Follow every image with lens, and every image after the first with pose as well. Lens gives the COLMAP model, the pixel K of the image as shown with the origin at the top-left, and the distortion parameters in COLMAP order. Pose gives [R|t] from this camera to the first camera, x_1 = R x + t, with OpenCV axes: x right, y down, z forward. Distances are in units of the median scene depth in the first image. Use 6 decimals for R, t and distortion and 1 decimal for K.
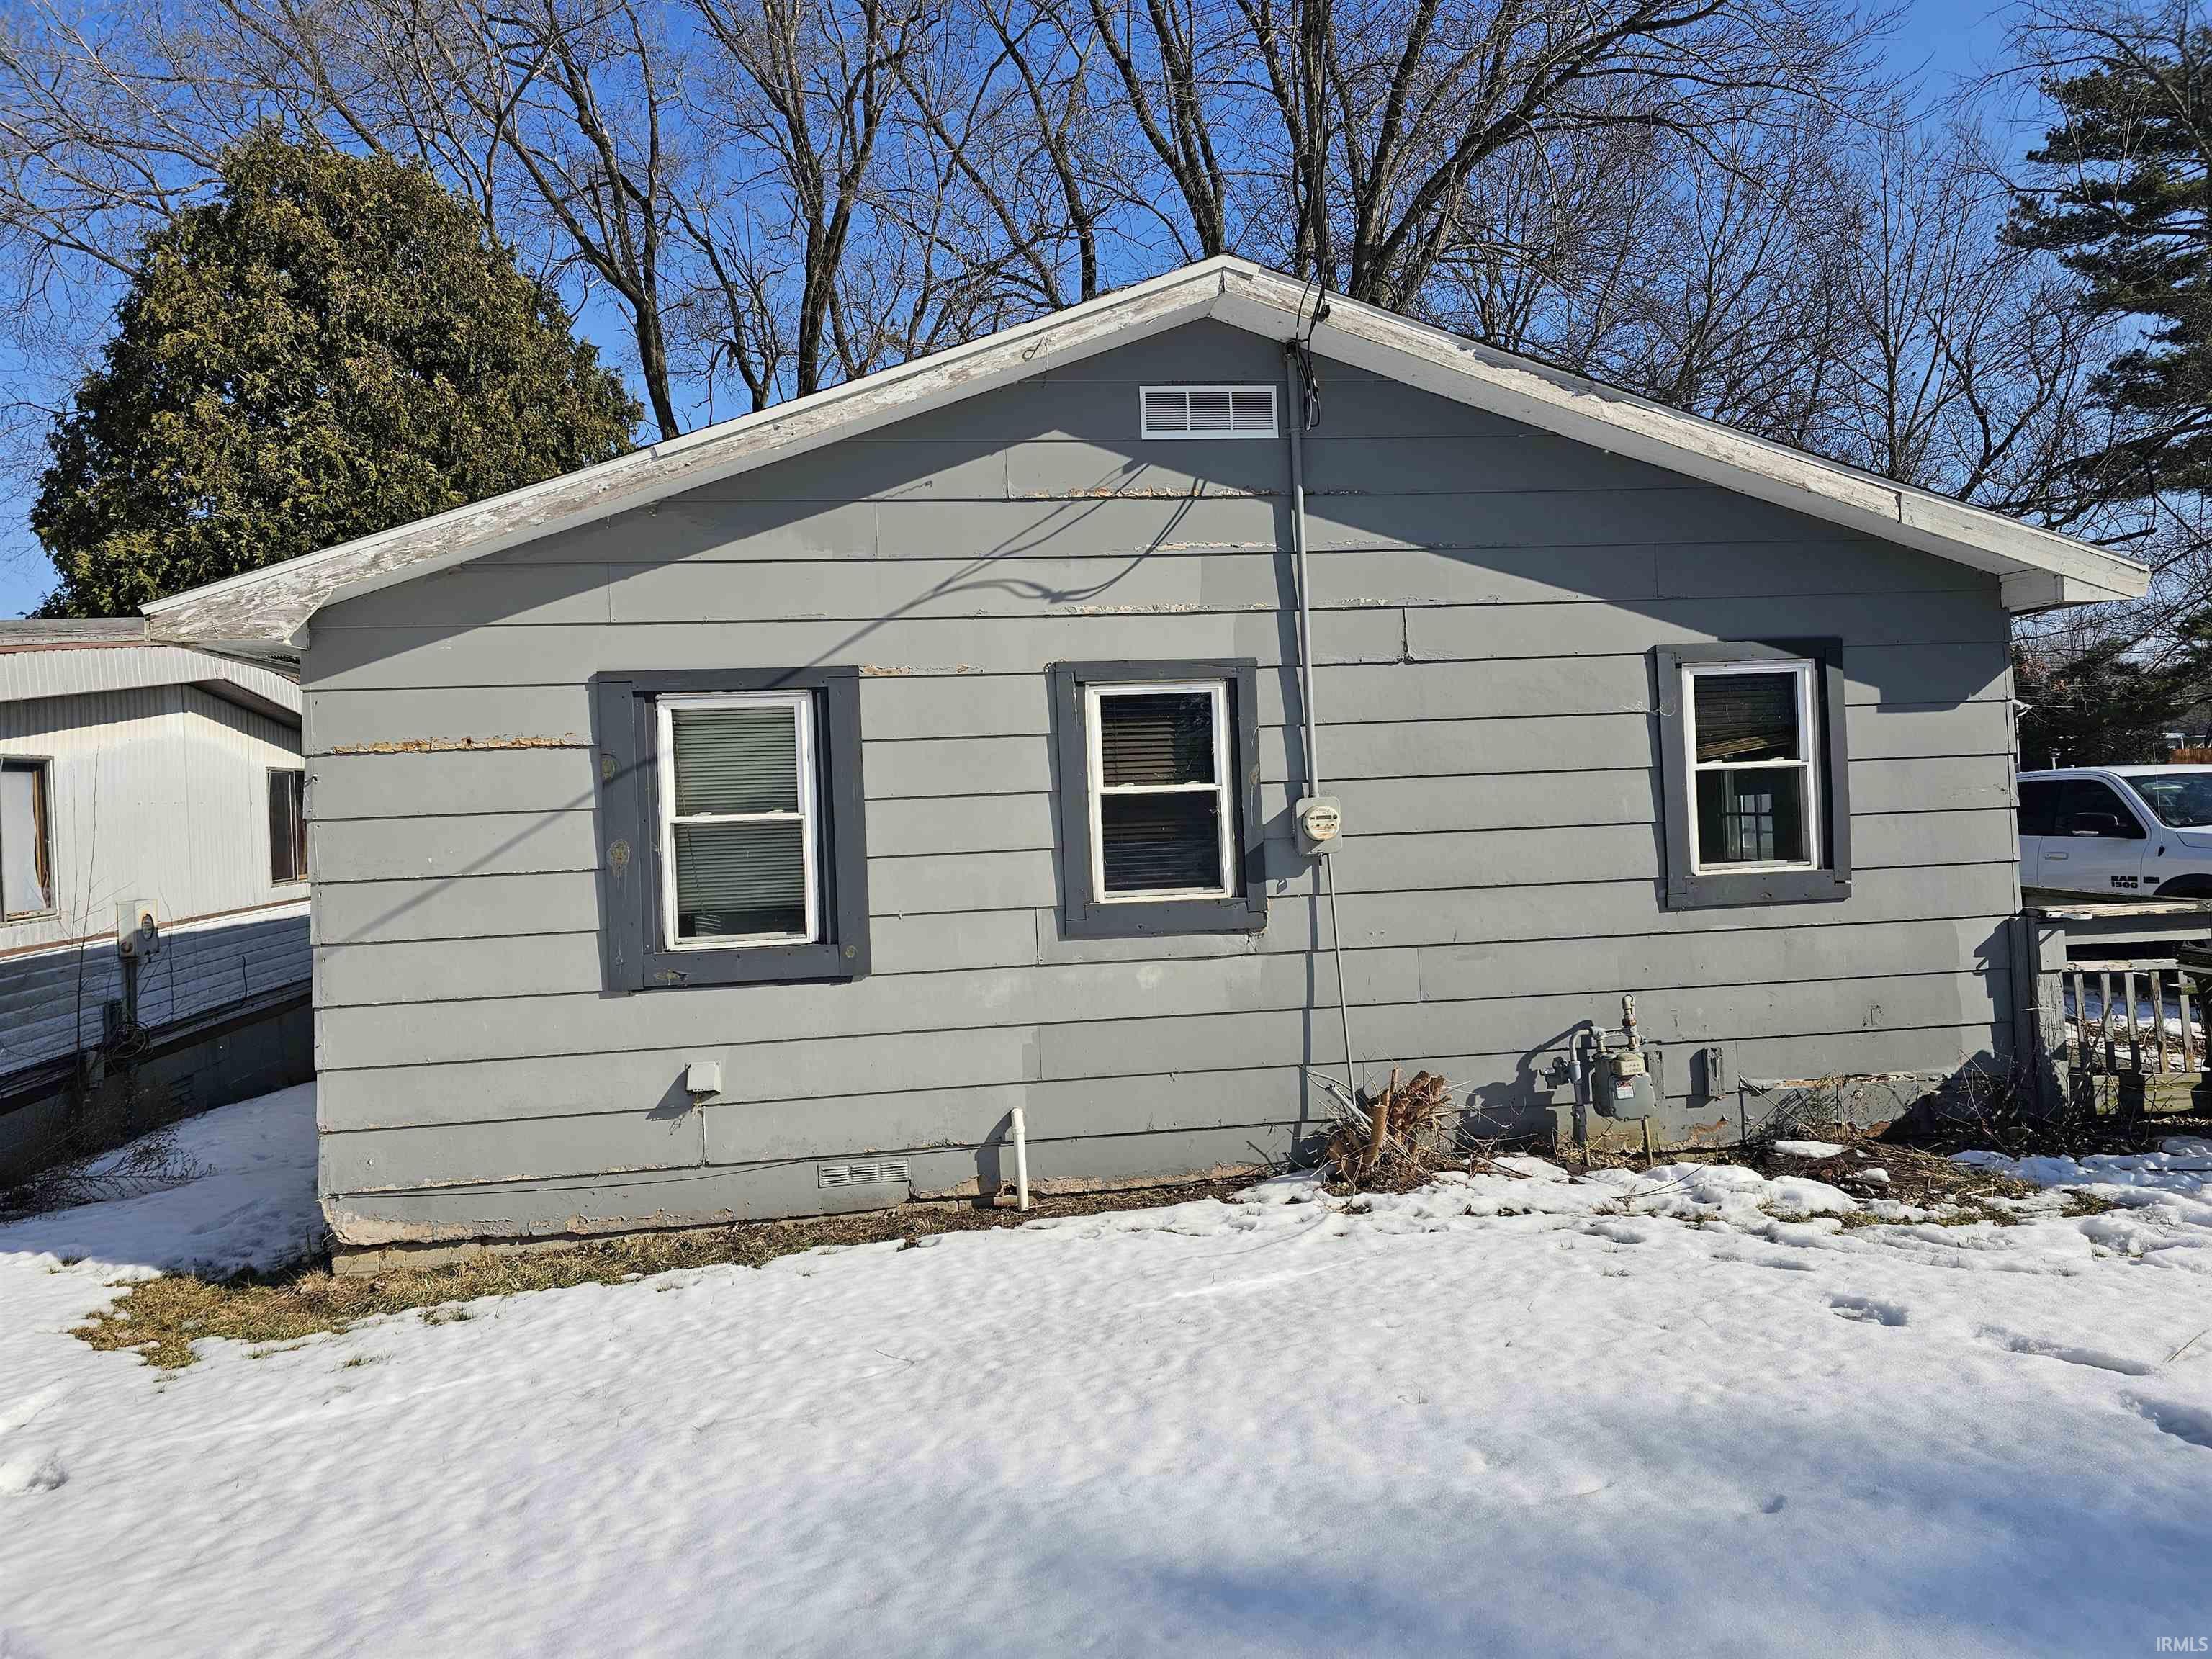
lens RADIAL K [[1493.9, 0, 1104.9], [0, 1493.9, 820.8], [0, 0, 1]] dist [0.038935, -0.020413]
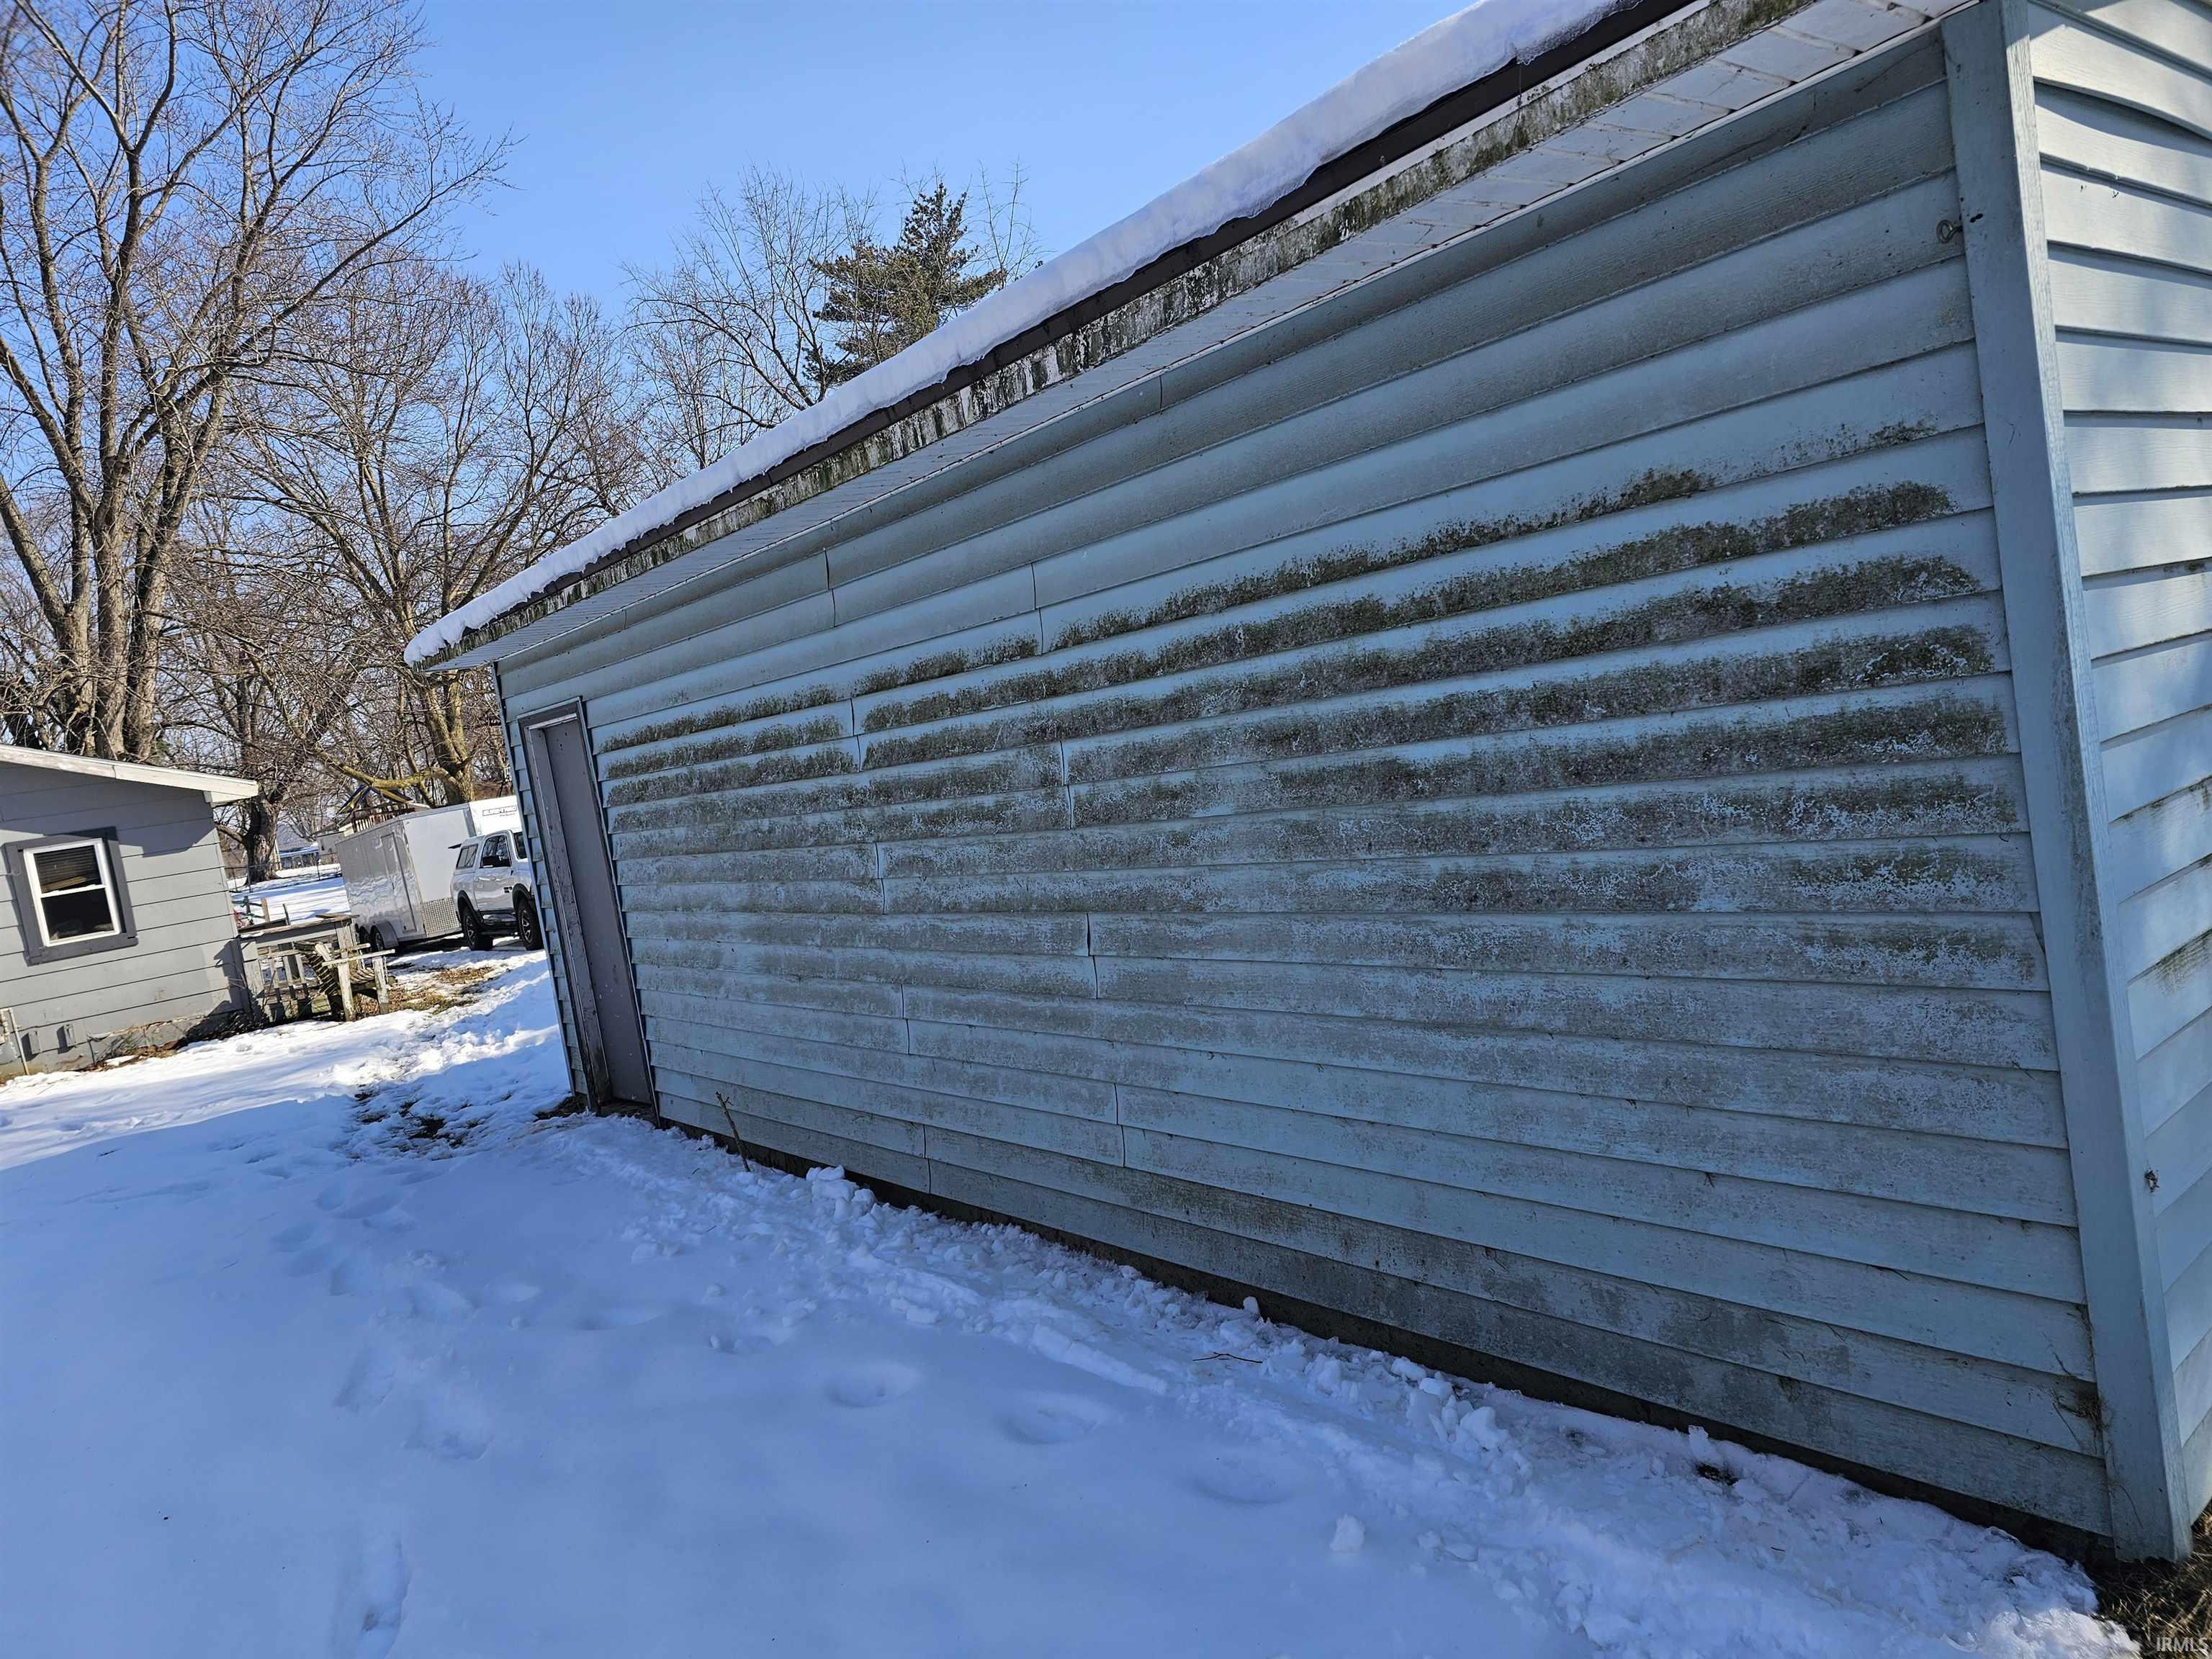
lens RADIAL K [[1493.9, 0, 1109.2], [0, 1493.9, 835.2], [0, 0, 1]] dist [0.038935, -0.020413]
pose [[0.847118, -0.136474, 0.513581, 0.579030], [0.136641, 0.989904, 0.037667, 0.004689], [-0.513537, 0.038268, 0.857214, -1.607224]]
